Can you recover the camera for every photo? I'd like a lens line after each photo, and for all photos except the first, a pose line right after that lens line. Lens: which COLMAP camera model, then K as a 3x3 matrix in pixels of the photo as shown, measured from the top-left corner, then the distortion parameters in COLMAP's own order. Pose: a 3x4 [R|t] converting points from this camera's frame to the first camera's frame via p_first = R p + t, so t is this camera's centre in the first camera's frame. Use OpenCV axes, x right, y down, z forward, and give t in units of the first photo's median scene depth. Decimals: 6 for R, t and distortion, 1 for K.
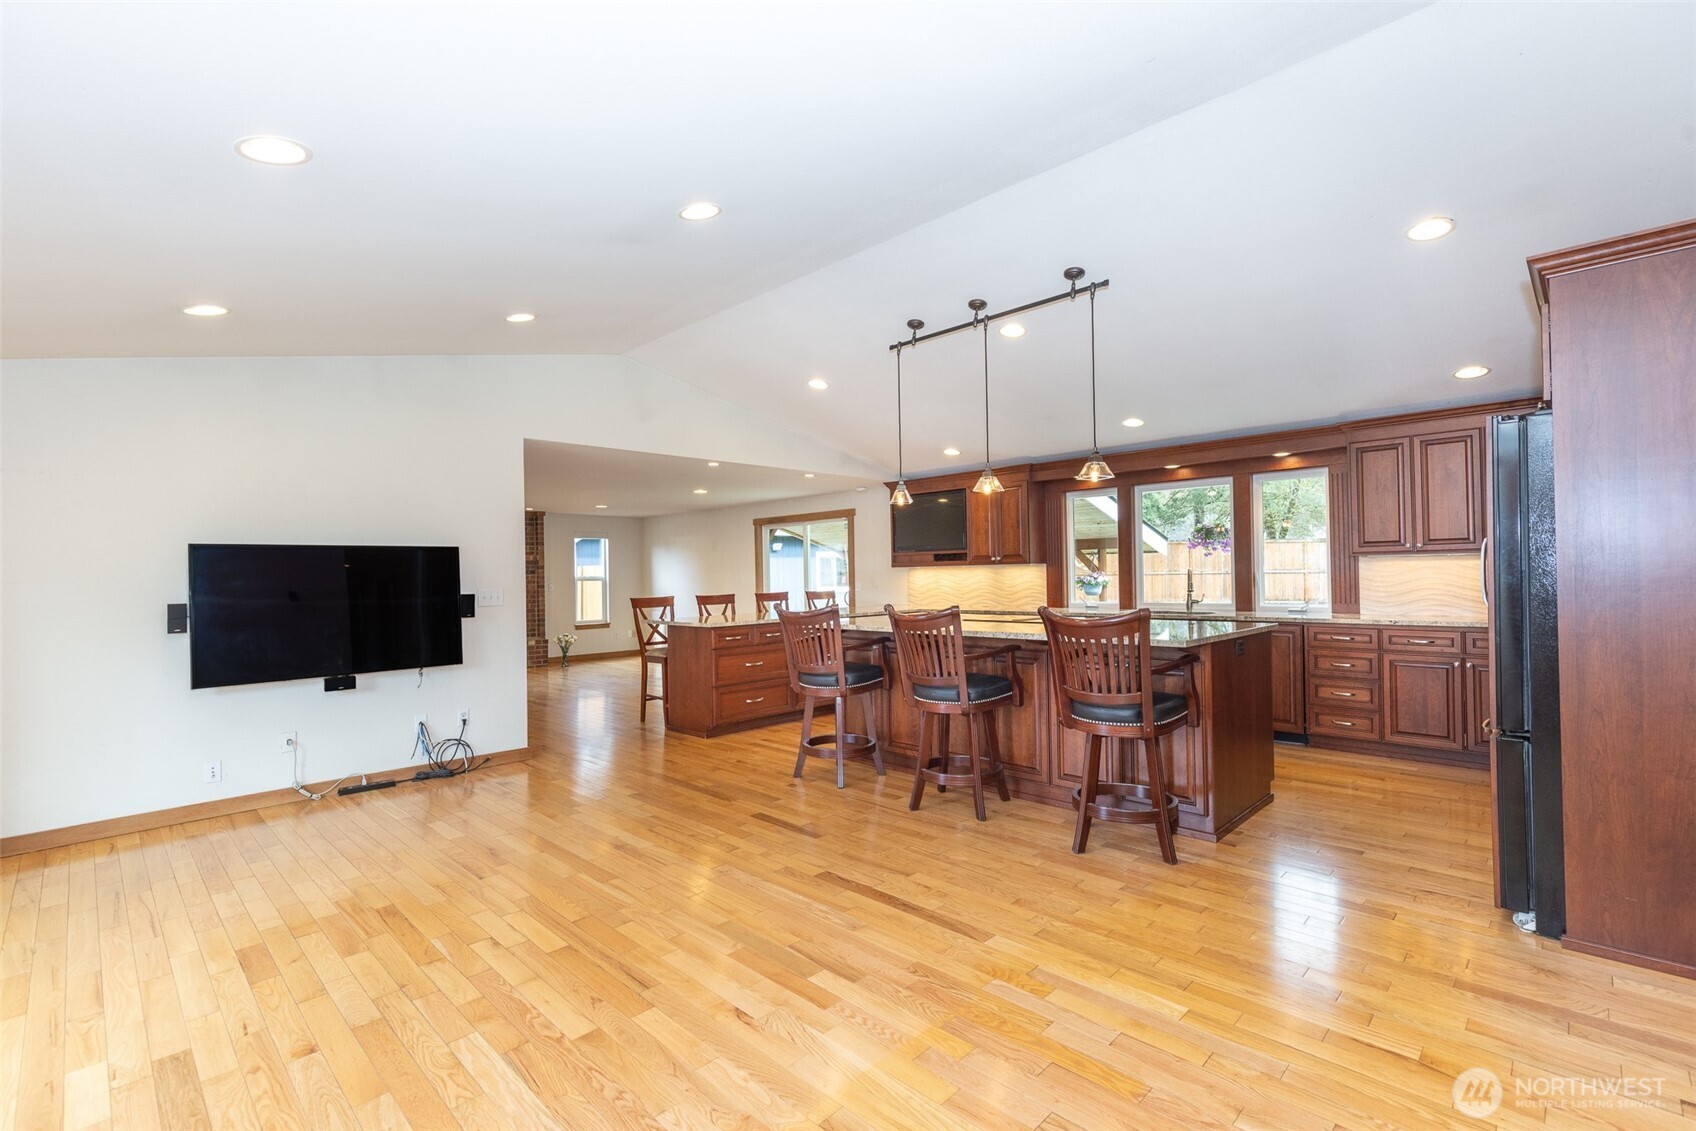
lens RADIAL K [[764.2, 0, 839.2], [0, 764.2, 561.5], [0, 0, 1]] dist [0.004180, -0.000546]
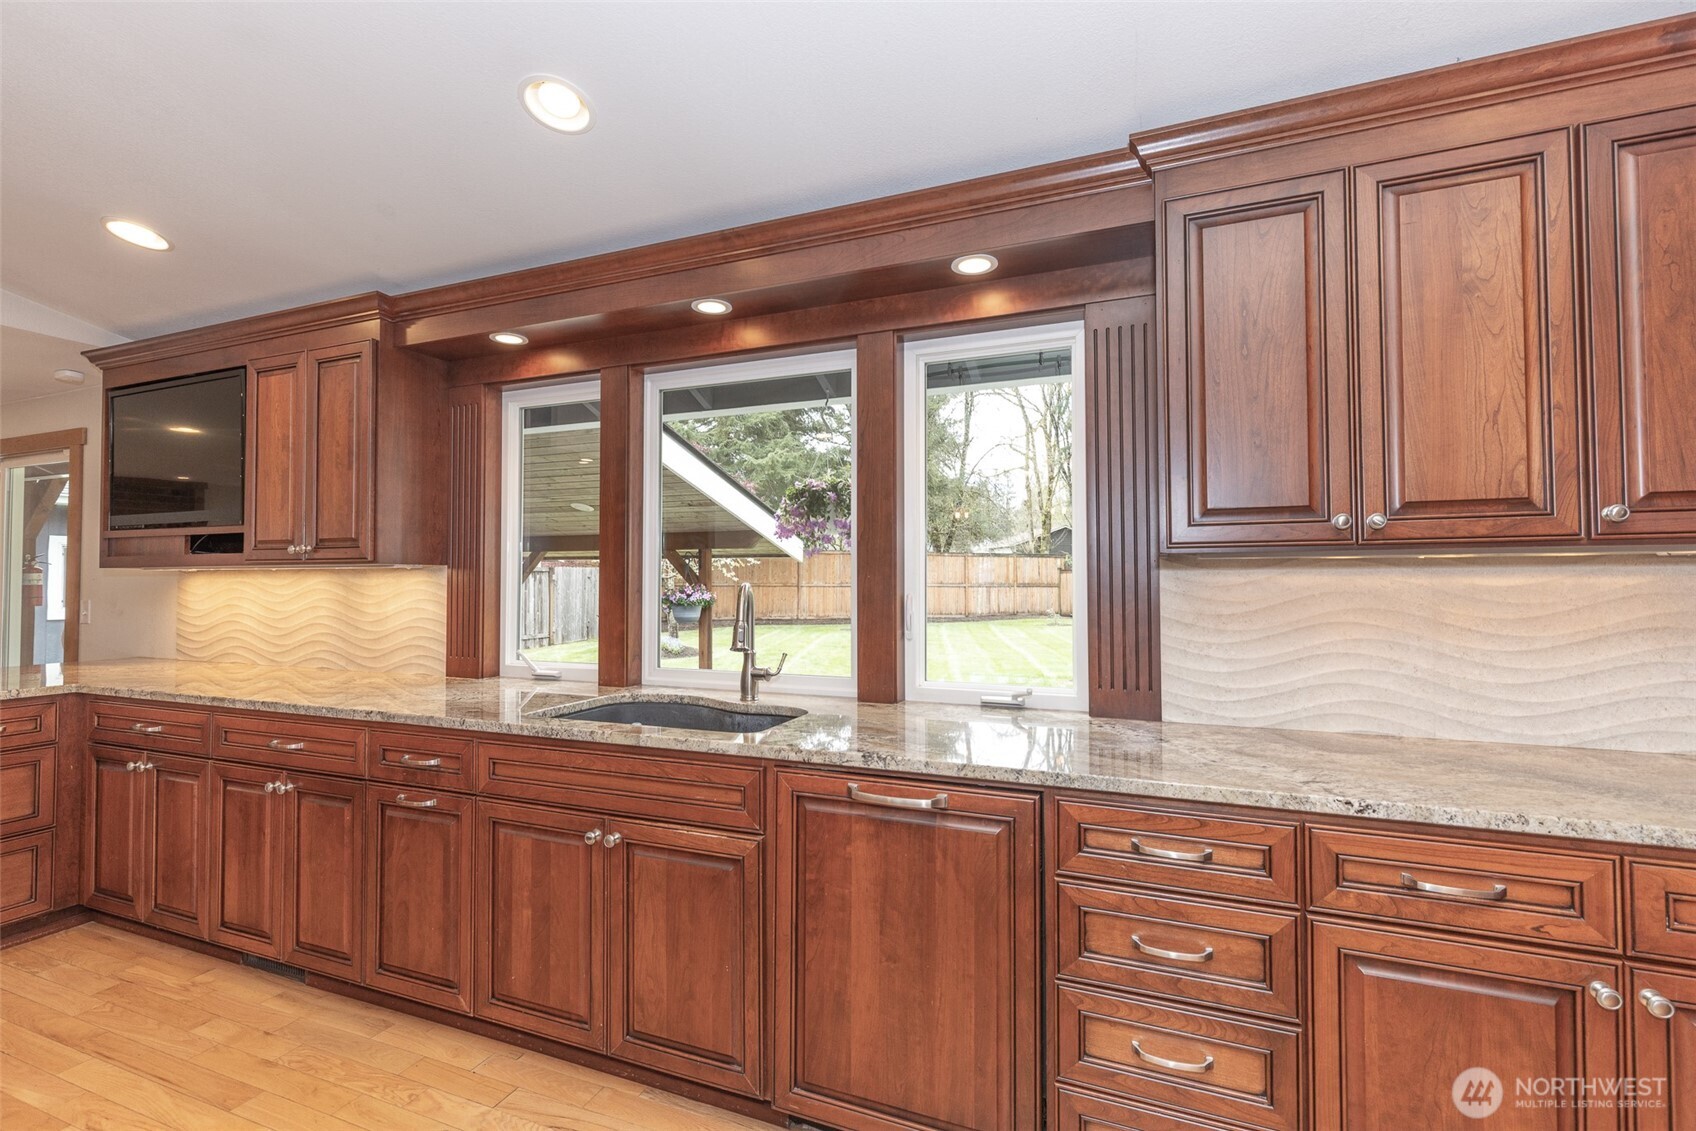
lens RADIAL K [[764.2, 0, 853.9], [0, 764.2, 556.2], [0, 0, 1]] dist [0.004180, -0.000546]
pose [[0.918143, 0.025972, 0.395398, 0.367676], [-0.019010, 0.999588, -0.021516, 0.002817], [-0.395794, 0.012238, 0.918258, 0.658423]]
